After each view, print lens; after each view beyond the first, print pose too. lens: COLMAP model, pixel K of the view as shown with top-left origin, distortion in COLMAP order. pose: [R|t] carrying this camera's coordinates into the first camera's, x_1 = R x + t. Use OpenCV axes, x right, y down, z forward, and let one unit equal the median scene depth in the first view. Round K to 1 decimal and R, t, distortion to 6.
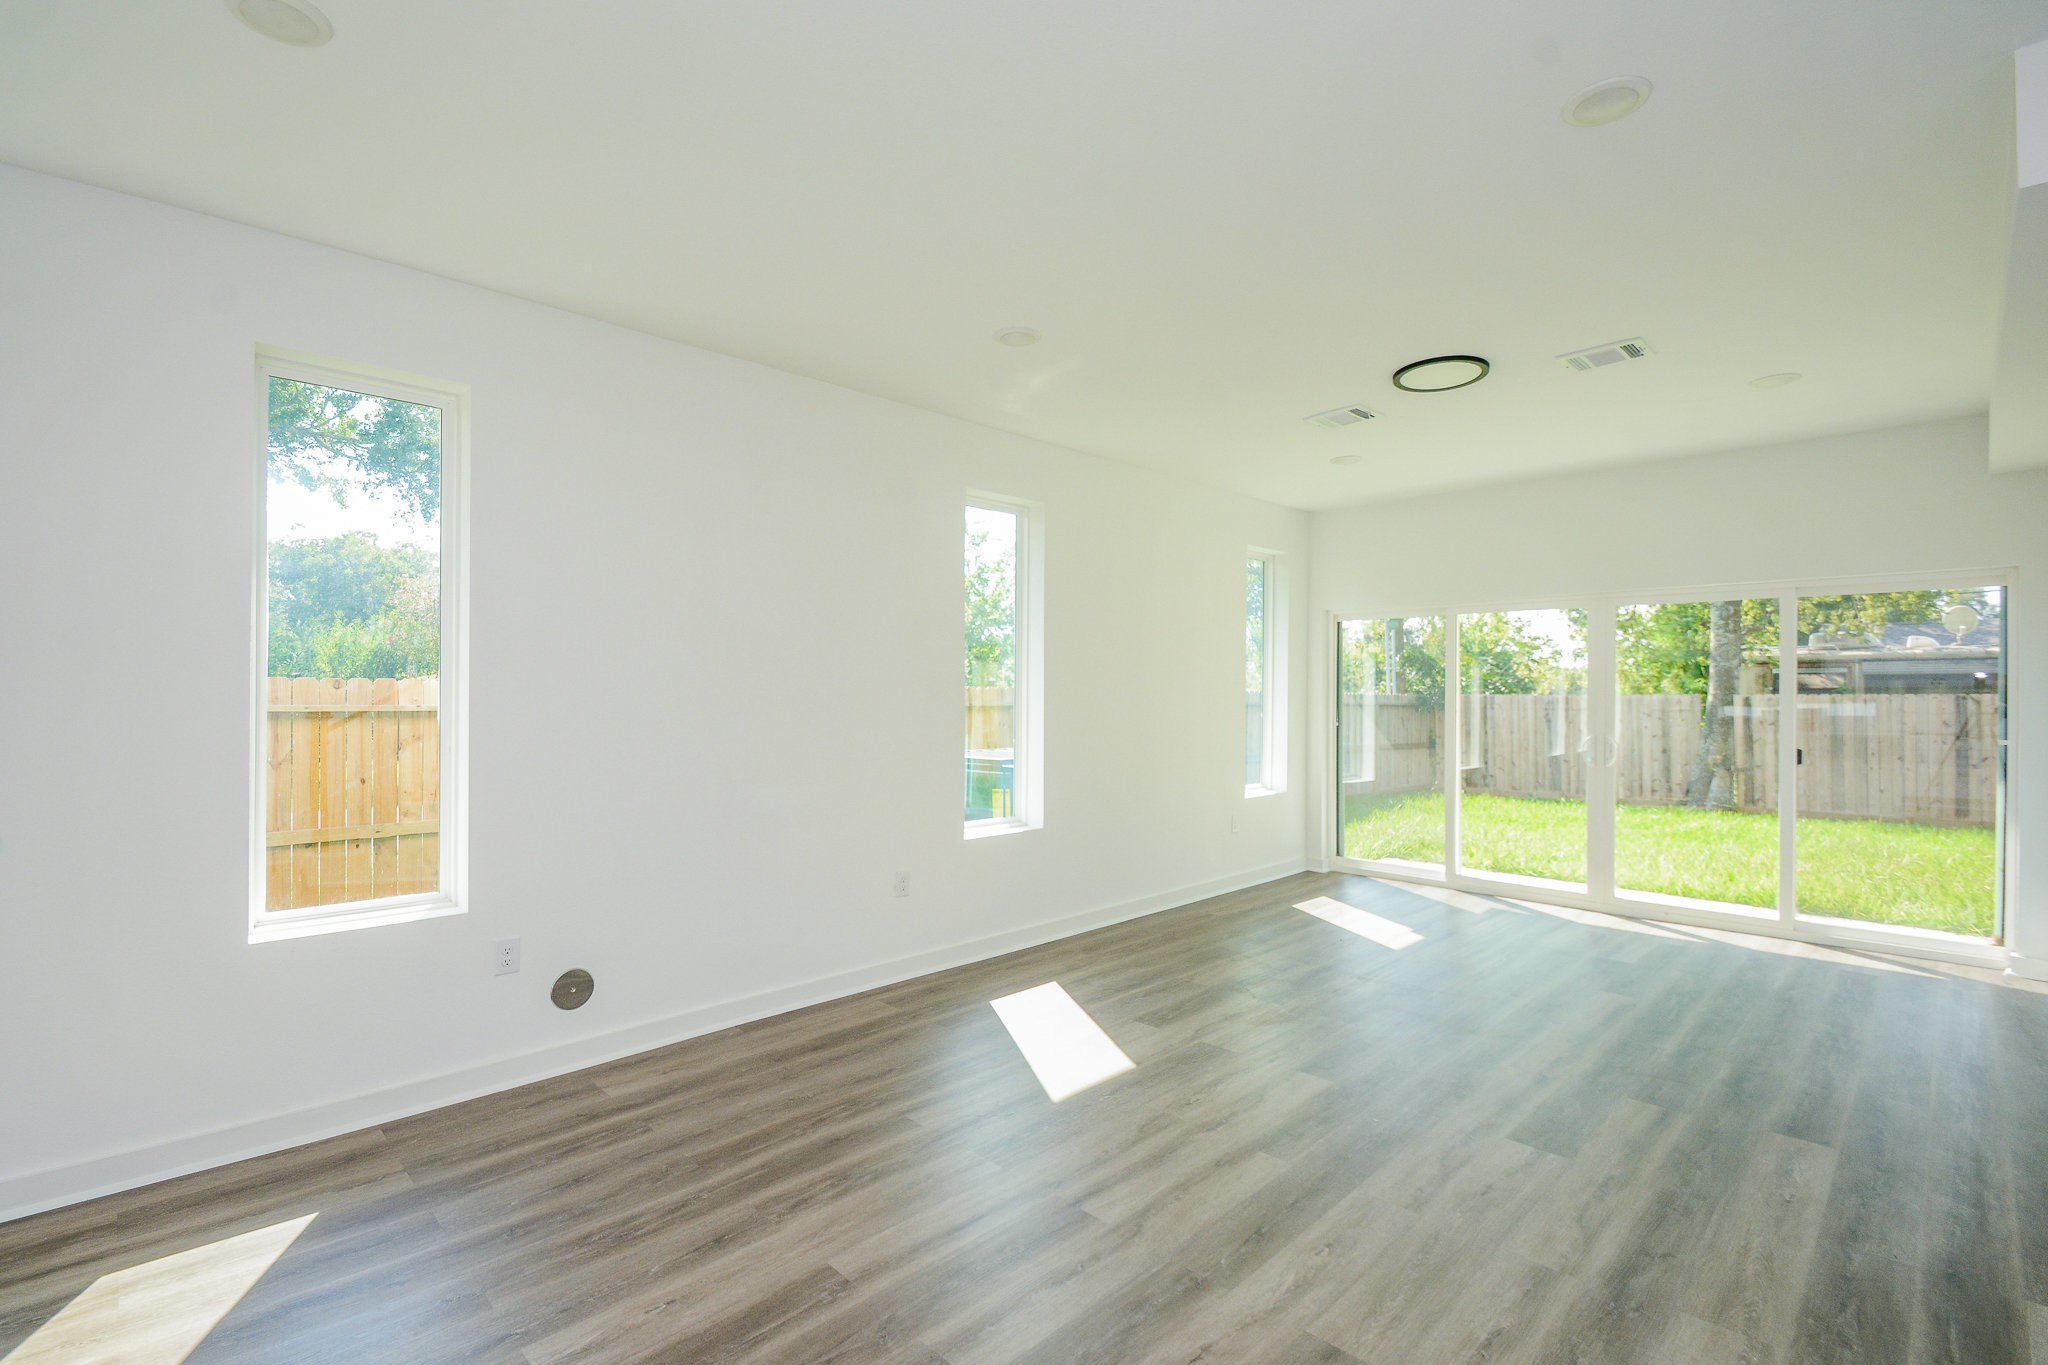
lens RADIAL K [[917.6, 0, 1044.9], [0, 917.6, 686.6], [0, 0, 1]] dist [0.004346, -0.008376]
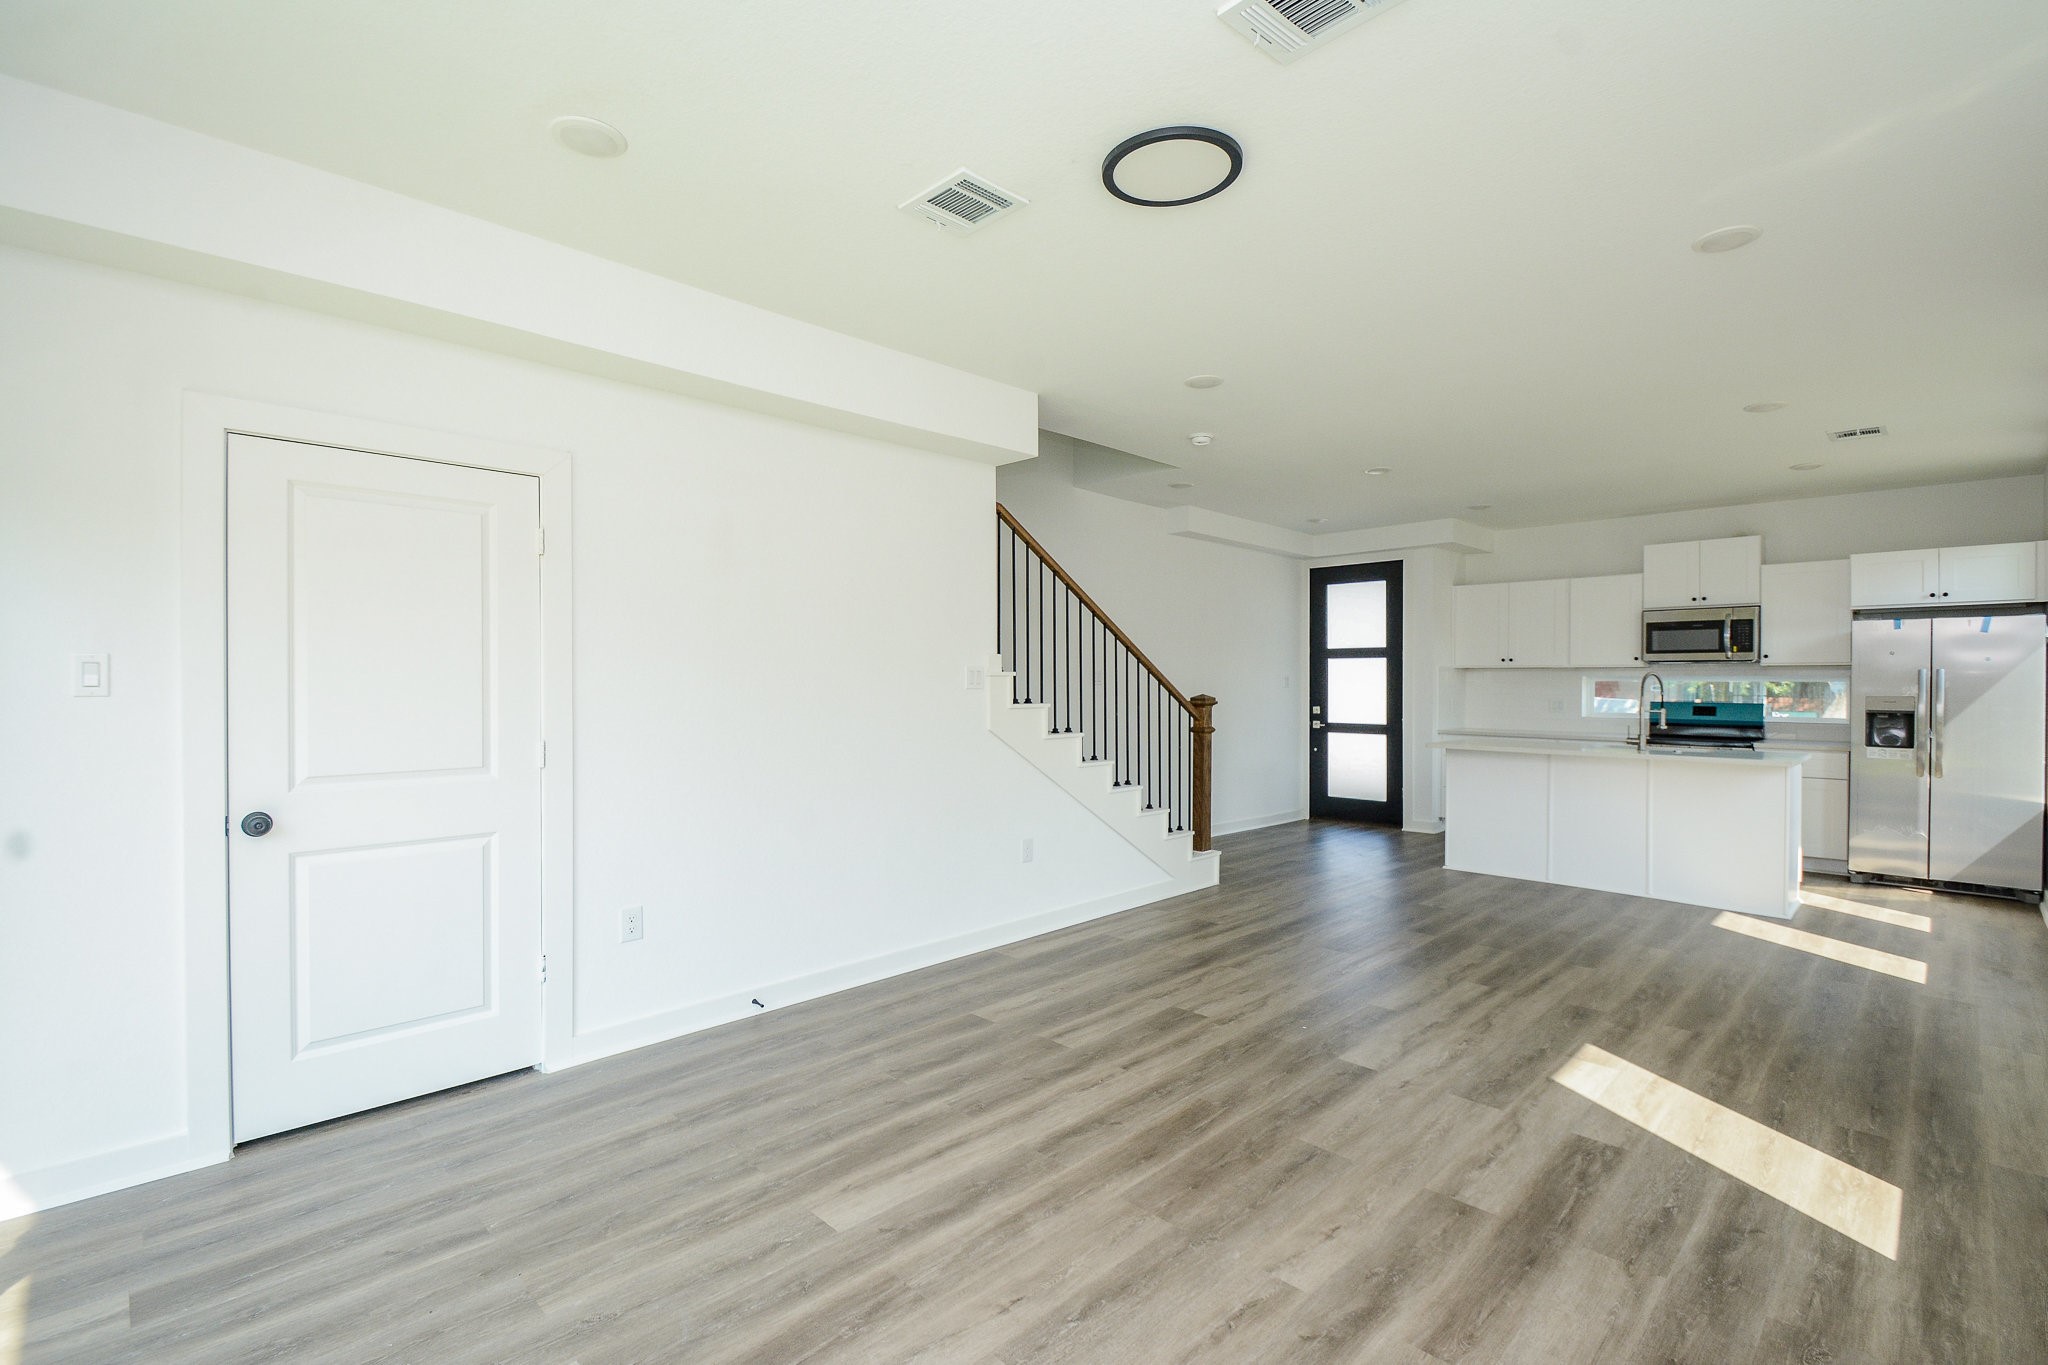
lens RADIAL K [[917.6, 0, 1034.1], [0, 917.6, 681.6], [0, 0, 1]] dist [0.004346, -0.008376]
pose [[-0.999834, -0.005806, 0.017274, 0.406116], [-0.005935, 0.999955, -0.007441, 0.010292], [-0.017230, -0.007542, -0.999823, 1.291051]]
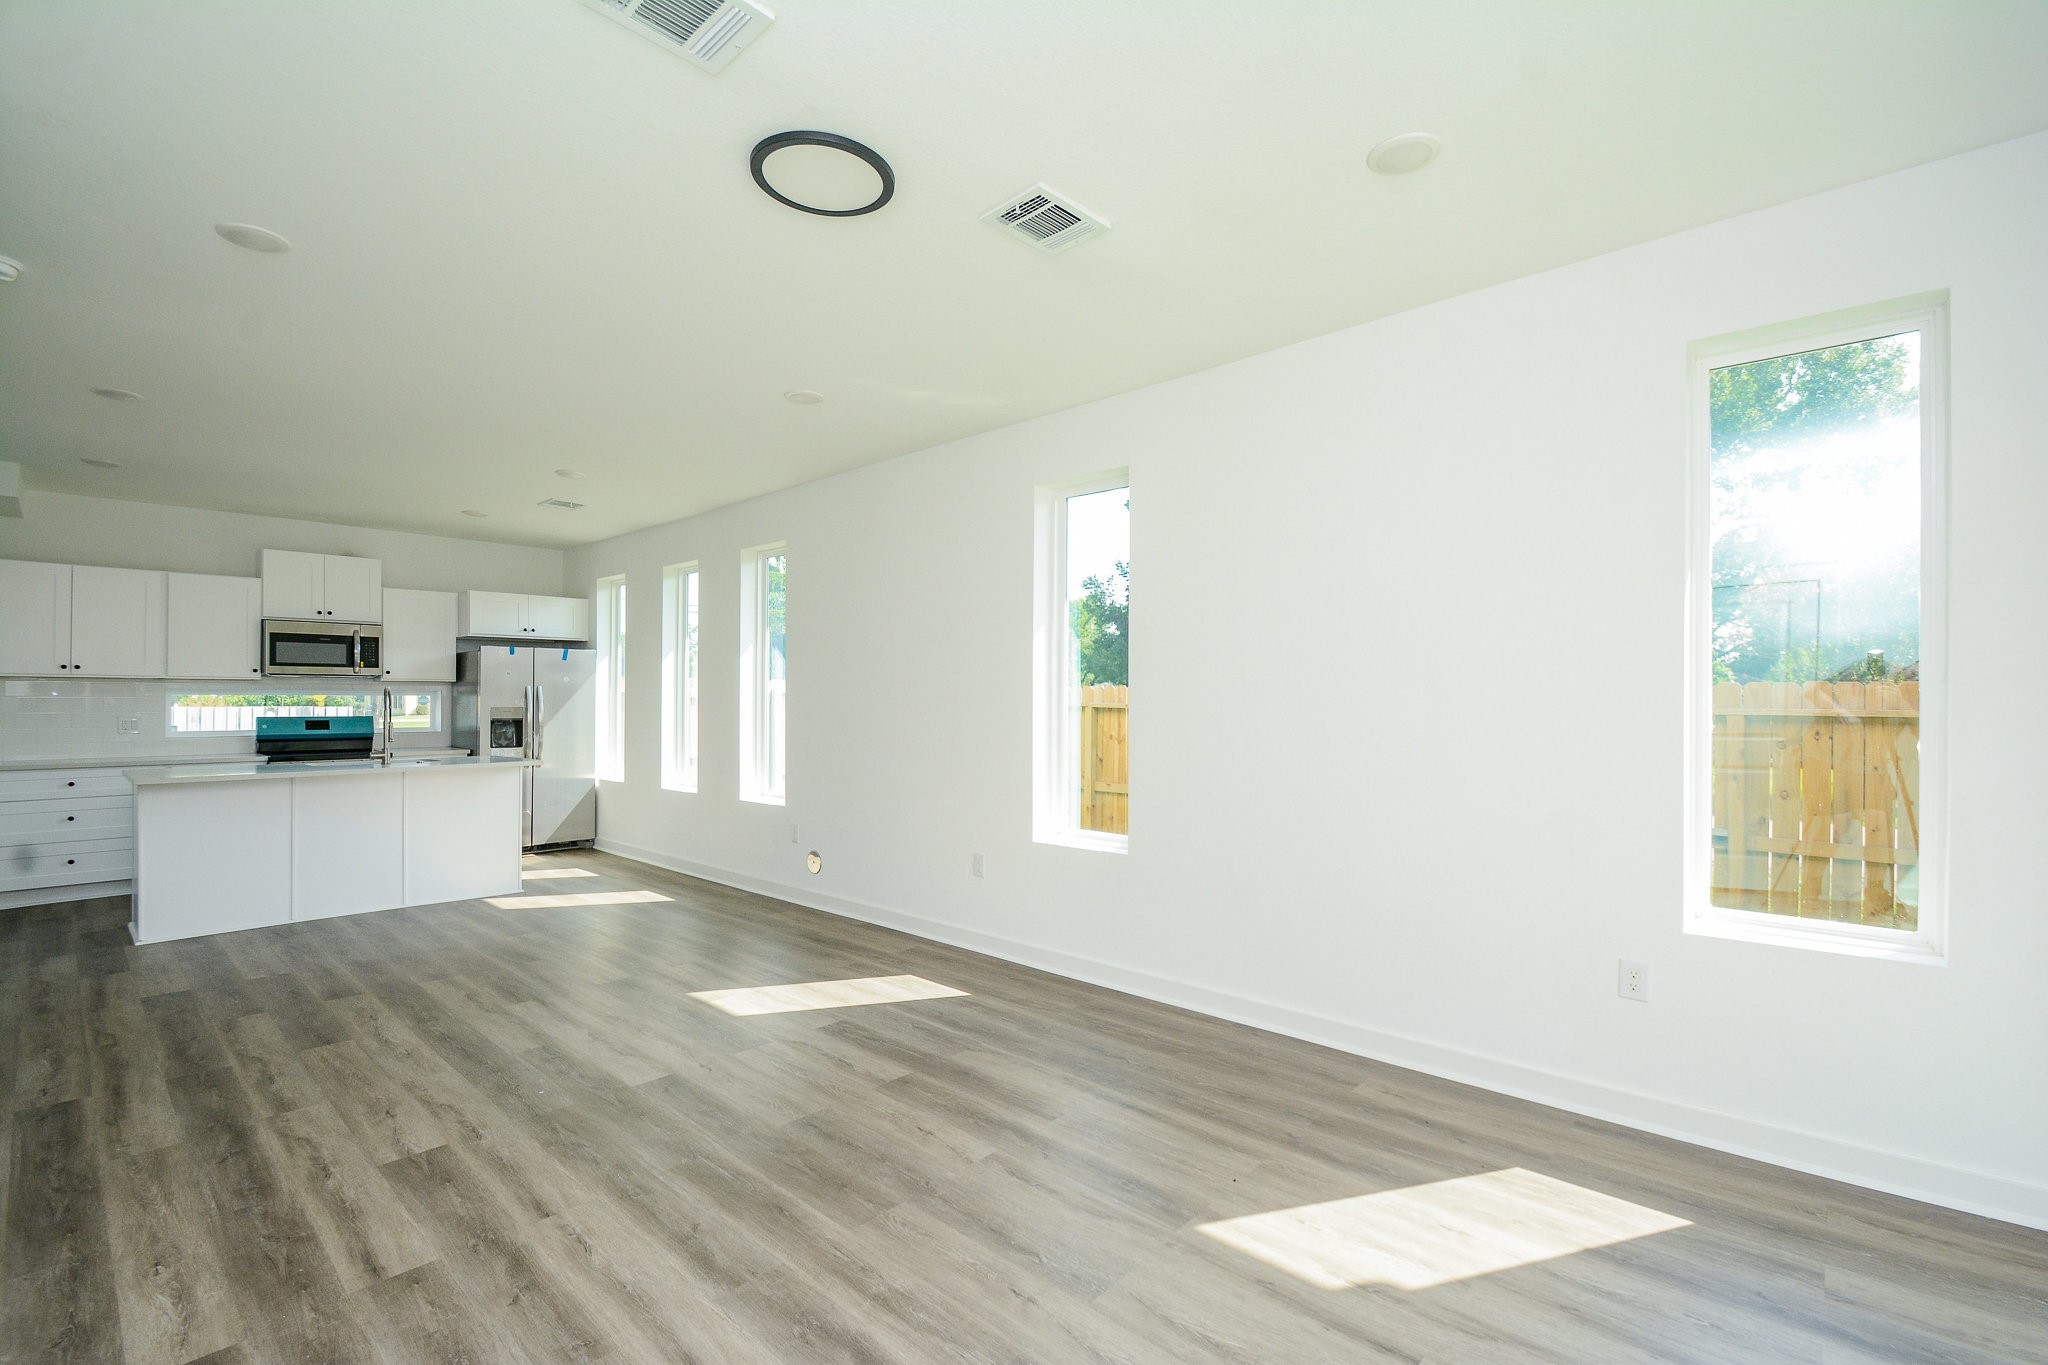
lens RADIAL K [[917.6, 0, 1011.2], [0, 917.6, 688.0], [0, 0, 1]] dist [0.004346, -0.008376]
pose [[0.024980, -0.013964, -0.999590, 0.834726], [0.010946, 0.999846, -0.013694, 0.012598], [0.999628, -0.010600, 0.025129, 0.877372]]
